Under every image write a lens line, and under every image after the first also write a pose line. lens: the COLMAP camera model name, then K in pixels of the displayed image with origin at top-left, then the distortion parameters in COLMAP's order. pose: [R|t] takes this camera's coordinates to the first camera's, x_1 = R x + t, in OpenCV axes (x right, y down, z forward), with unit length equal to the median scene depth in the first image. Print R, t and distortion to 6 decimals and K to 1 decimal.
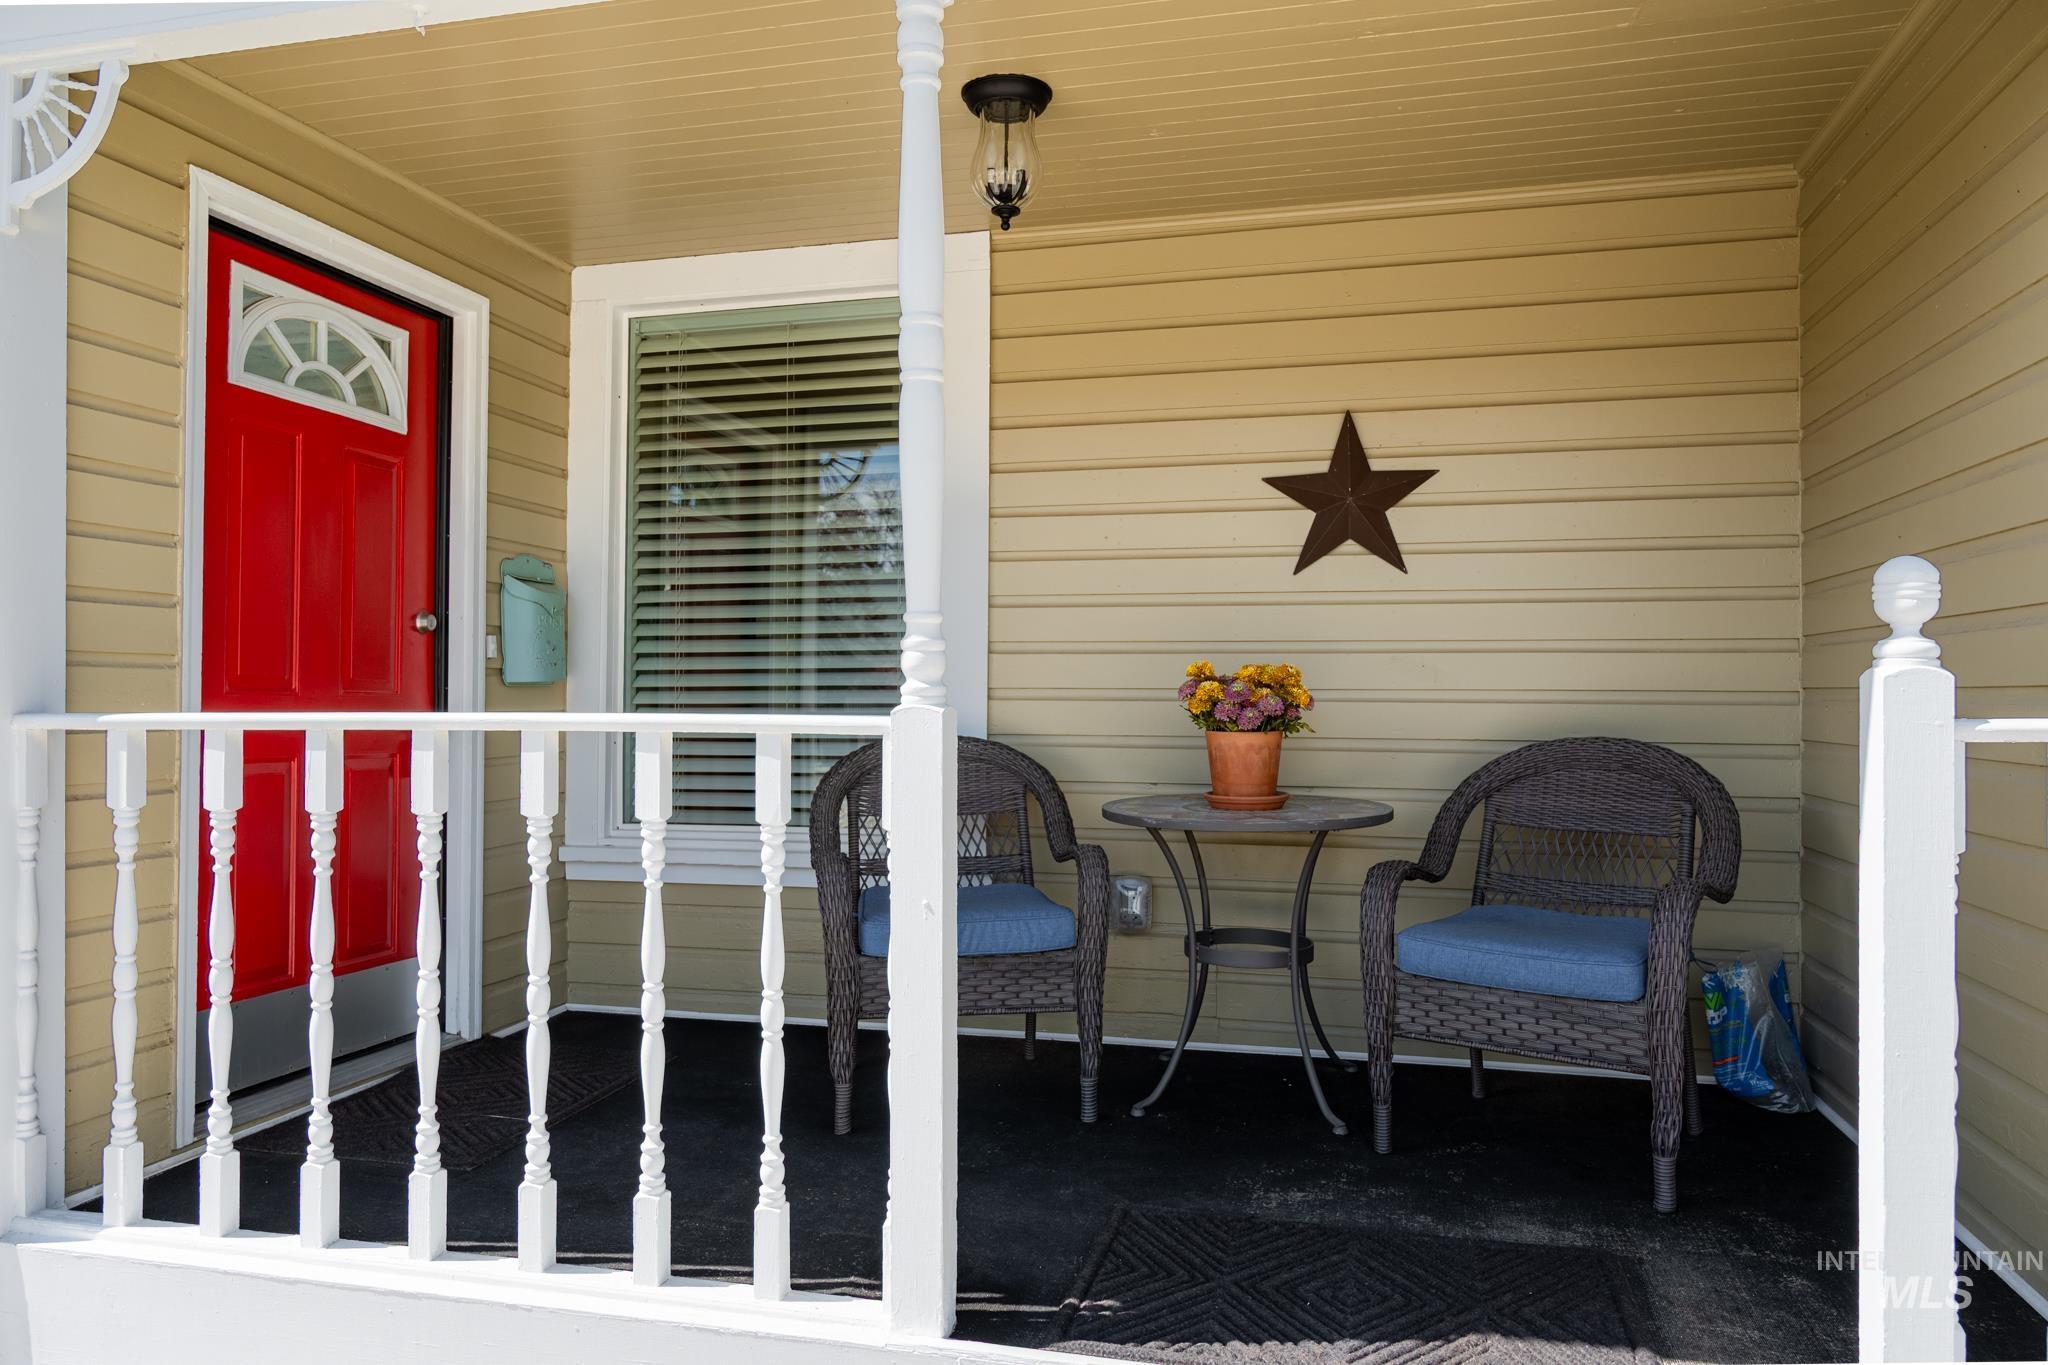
lens RADIAL K [[1360.5, 0, 1024.0], [0, 1360.5, 682.5], [0, 0, 1]] dist [-0.003893, 0.000193]
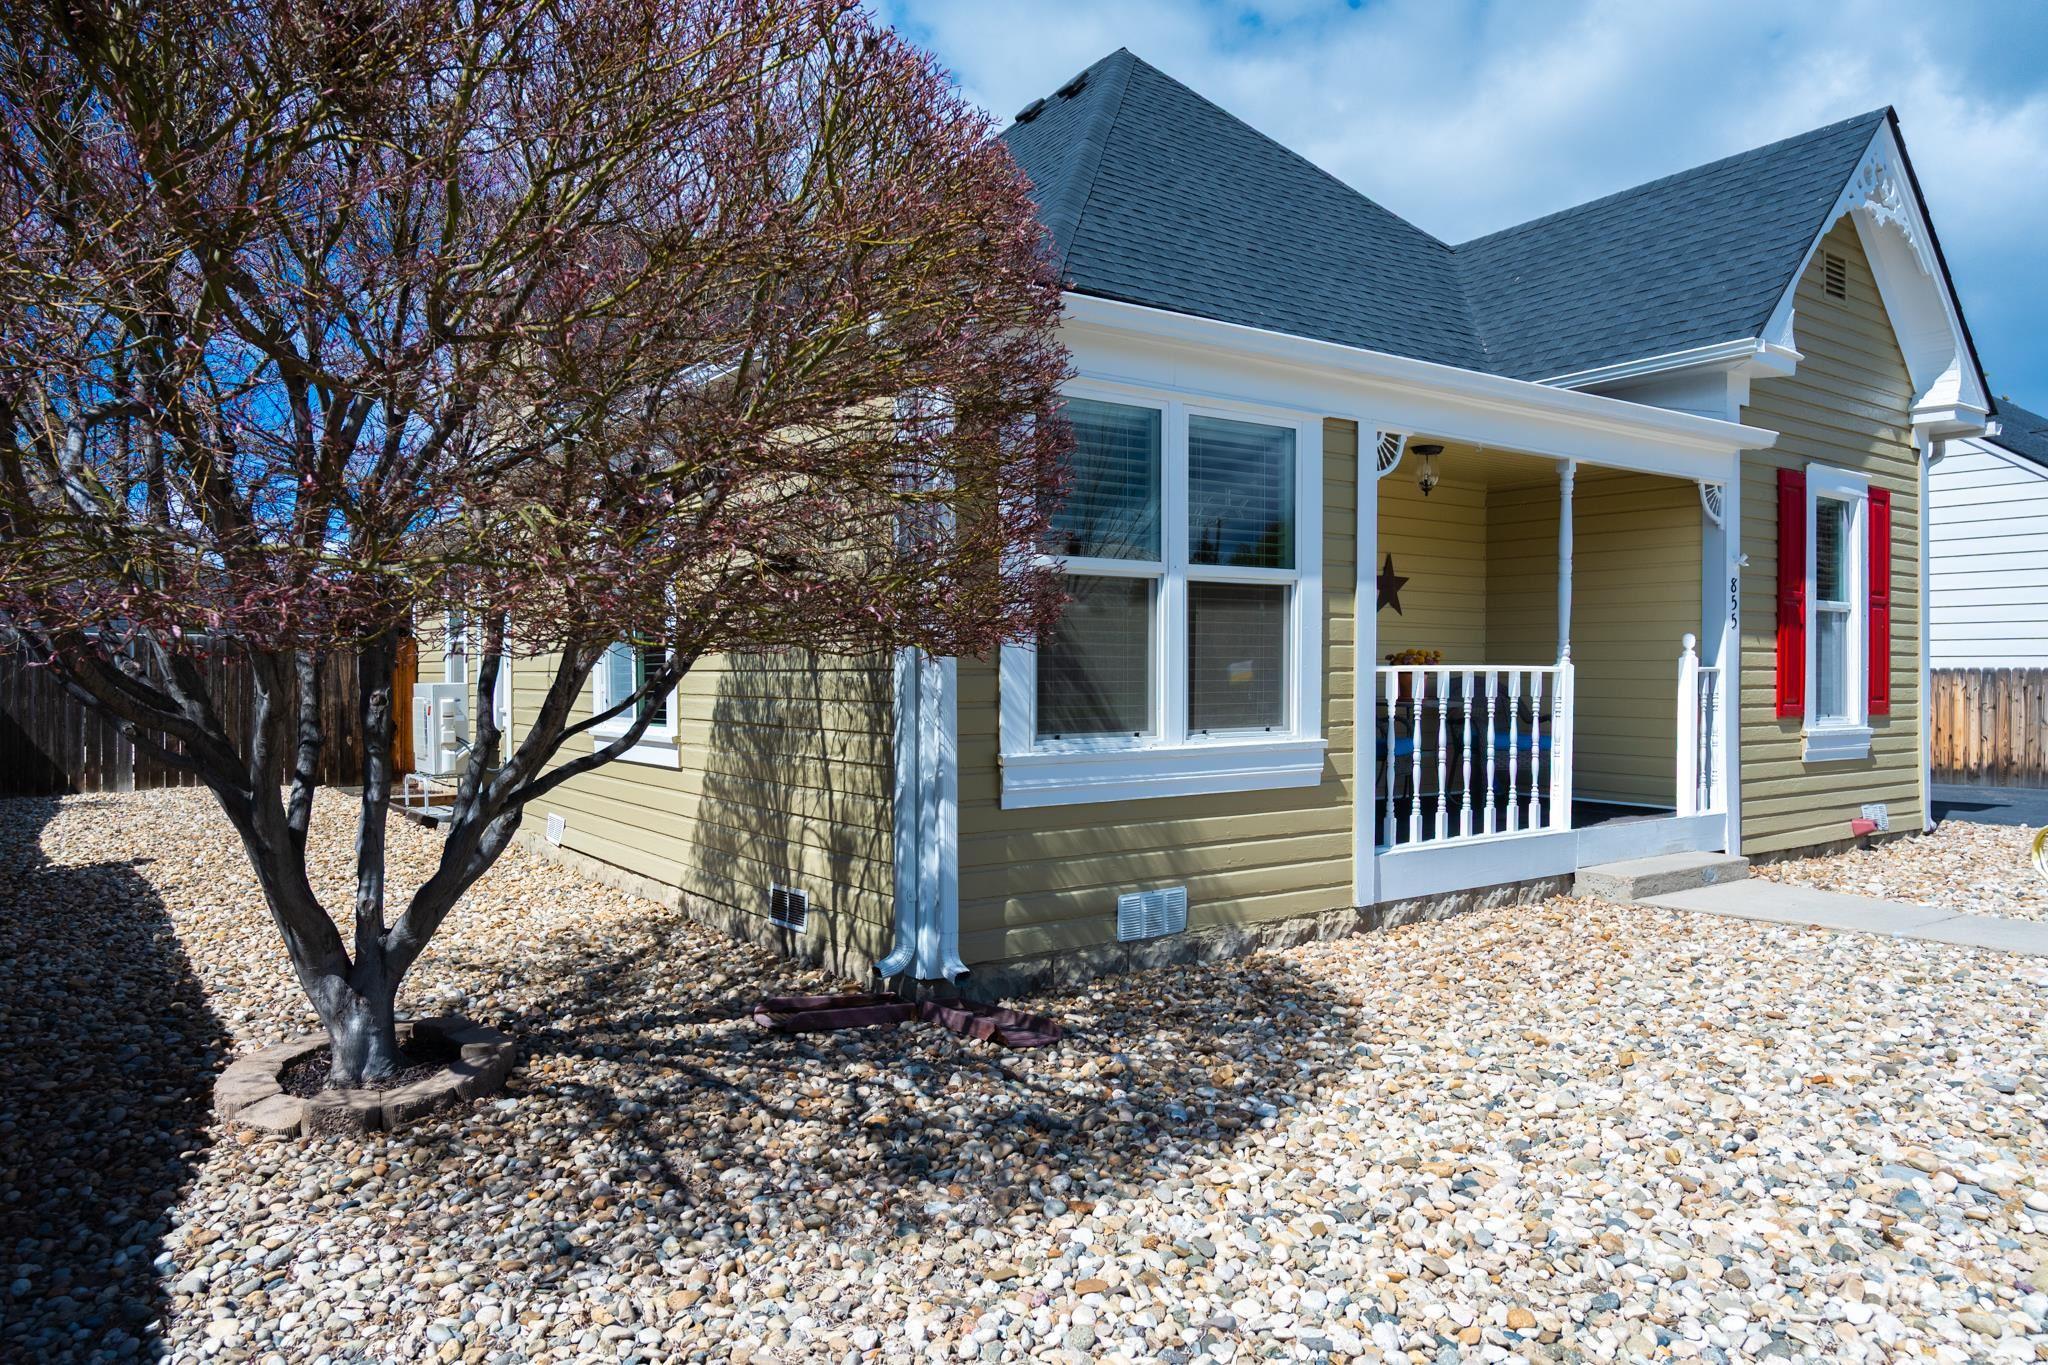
lens RADIAL K [[1360.5, 0, 1024.0], [0, 1360.5, 682.5], [0, 0, 1]] dist [-0.003893, 0.000193]
pose [[0.645568, -0.006172, 0.763678, -2.627235], [-0.013497, 0.999719, 0.019488, 0.009460], [-0.763583, -0.022888, 0.645304, -0.181634]]
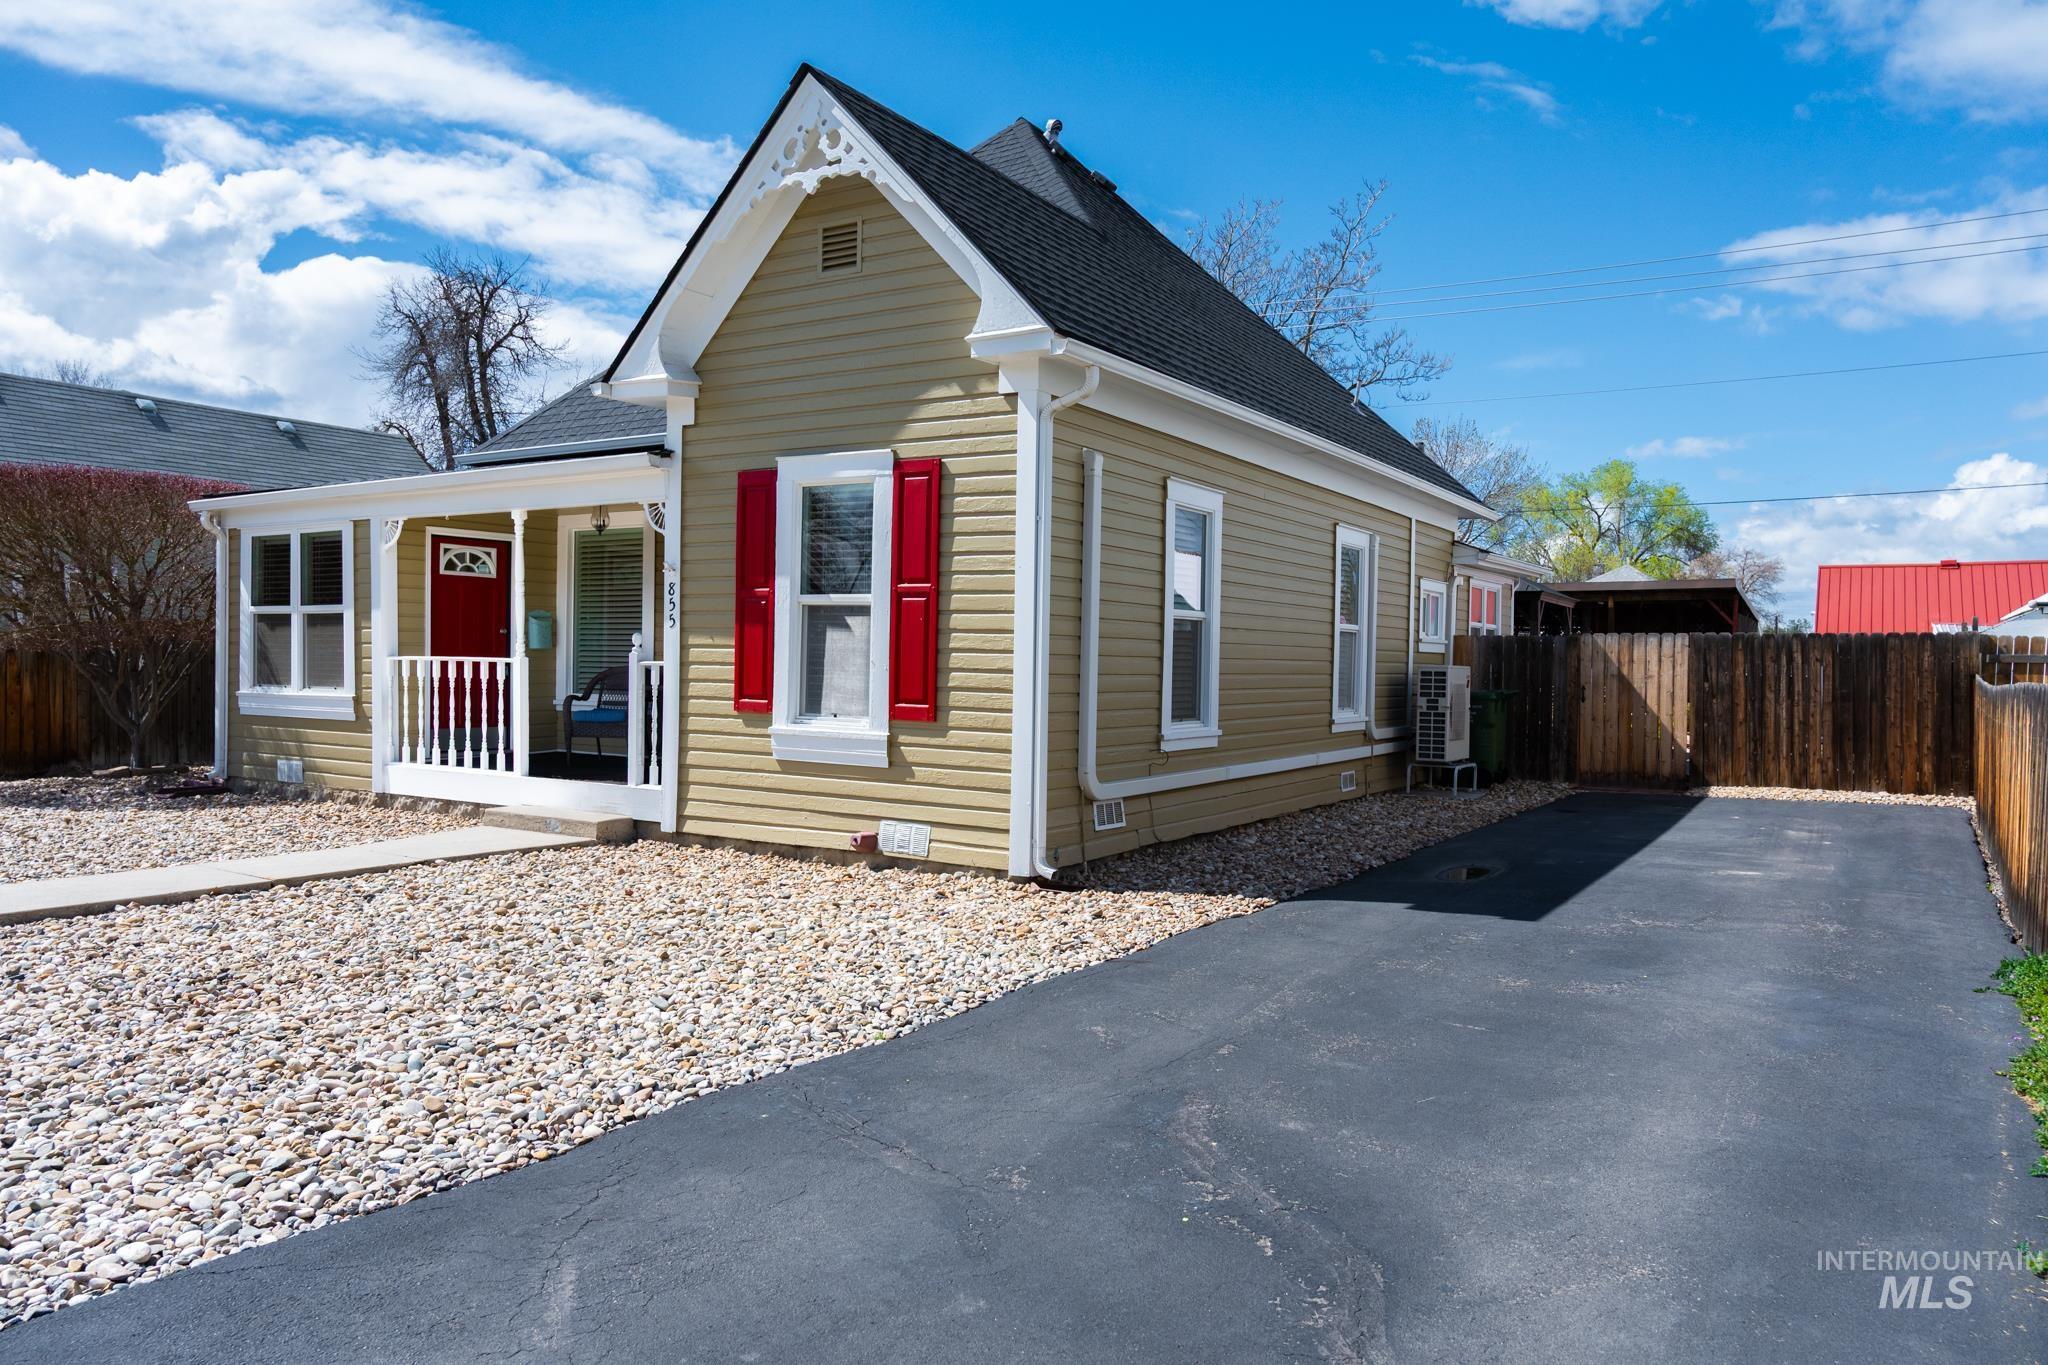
lens RADIAL K [[1360.5, 0, 1024.0], [0, 1360.5, 682.5], [0, 0, 1]] dist [-0.003893, 0.000193]
pose [[0.949175, 0.019510, -0.314142, 2.296856], [-0.008527, 0.999305, 0.036300, -0.062053], [0.314632, -0.031777, 0.948682, -2.248712]]
